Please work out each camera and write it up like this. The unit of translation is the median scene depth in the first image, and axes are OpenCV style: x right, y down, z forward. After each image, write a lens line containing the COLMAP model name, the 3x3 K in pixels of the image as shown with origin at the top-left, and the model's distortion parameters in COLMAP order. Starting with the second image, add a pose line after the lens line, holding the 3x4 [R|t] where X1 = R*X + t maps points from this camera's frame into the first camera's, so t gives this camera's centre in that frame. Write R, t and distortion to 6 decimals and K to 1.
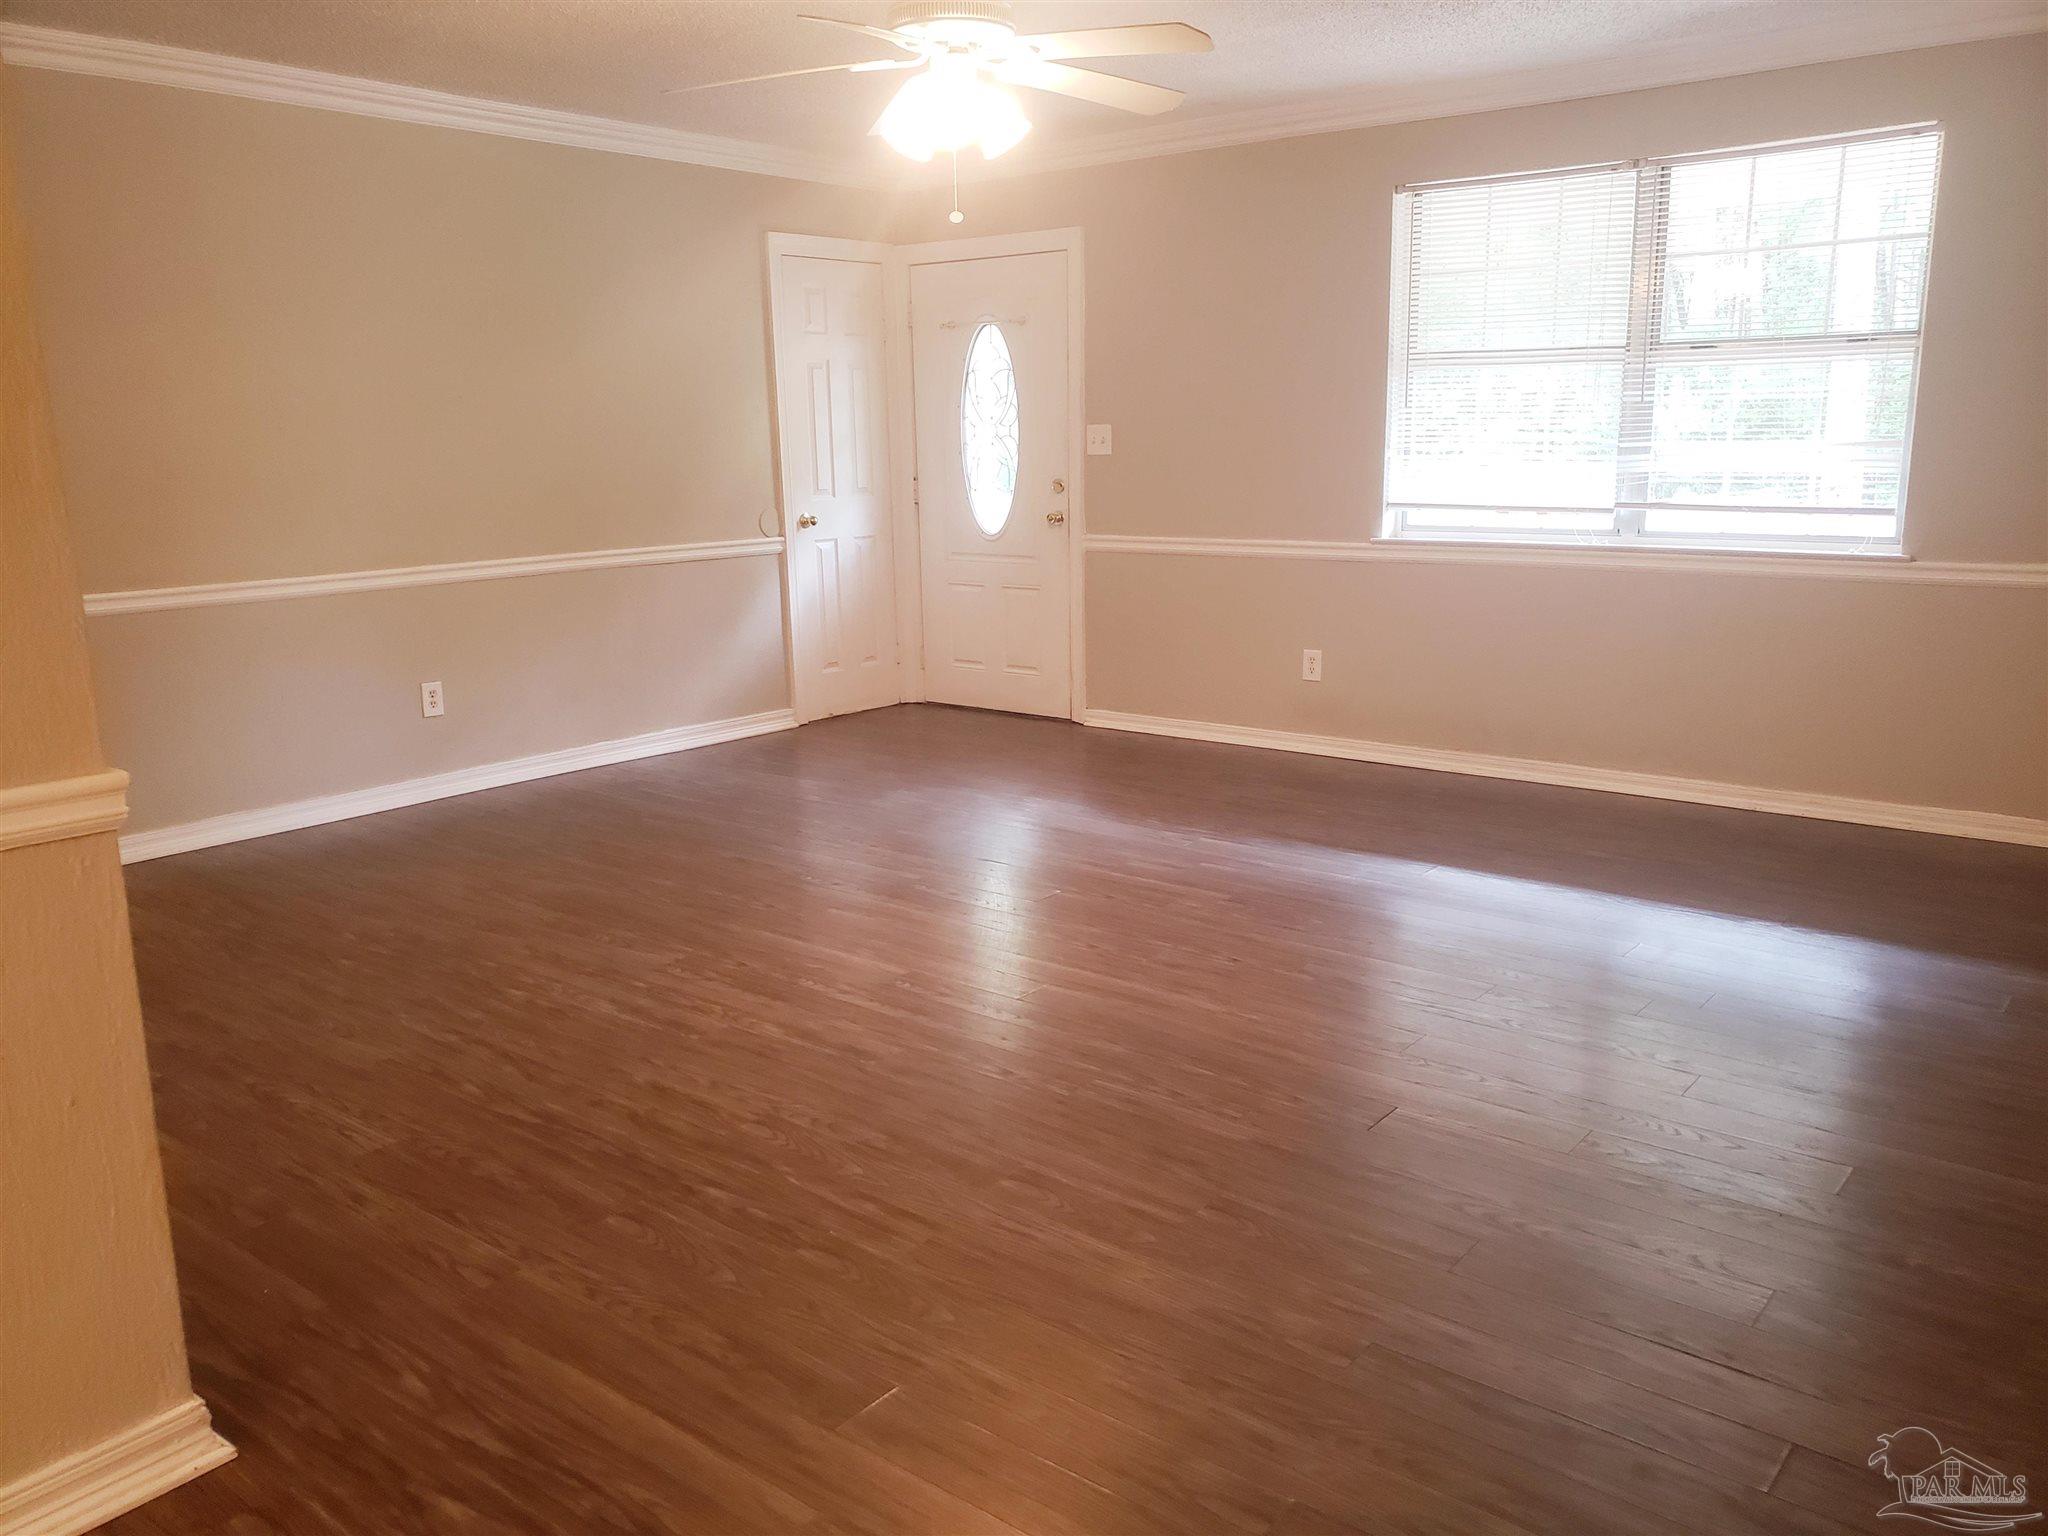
lens RADIAL K [[1601.2, 0, 1026.3], [0, 1601.2, 767.4], [0, 0, 1]] dist [0.054697, -0.064742]
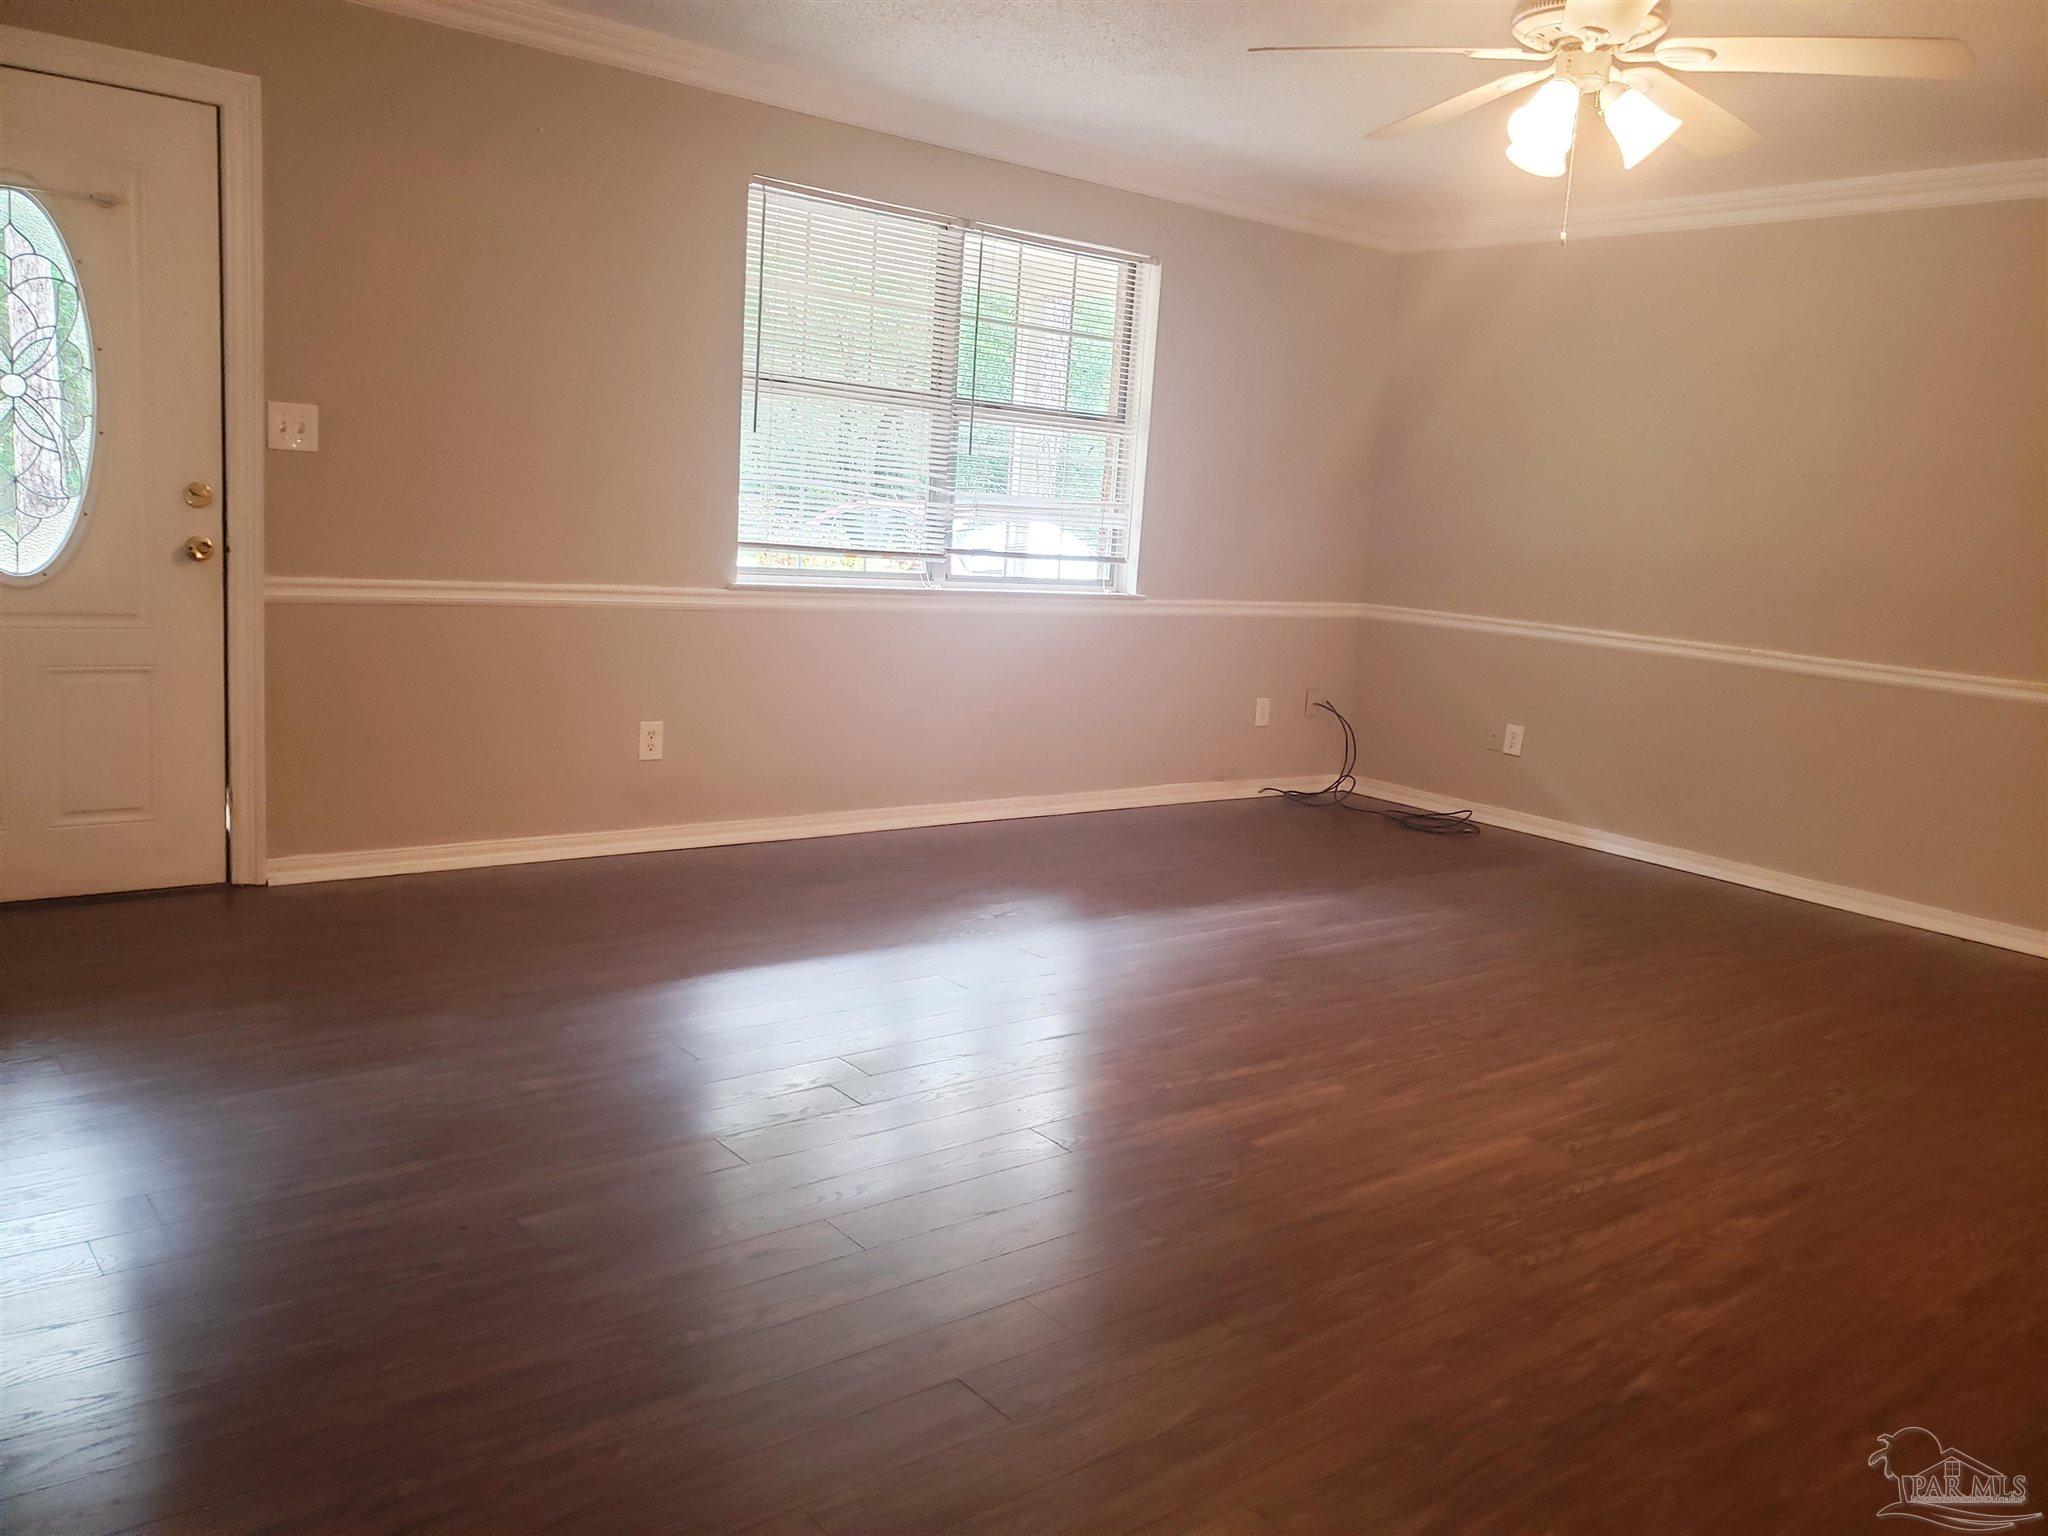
lens RADIAL K [[1601.2, 0, 1025.0], [0, 1601.2, 768.5], [0, 0, 1]] dist [0.054697, -0.064742]
pose [[0.201456, -0.133991, 0.970290, -0.644734], [0.124933, 0.986024, 0.110225, -0.131374], [-0.971498, 0.099015, 0.215380, 0.739121]]
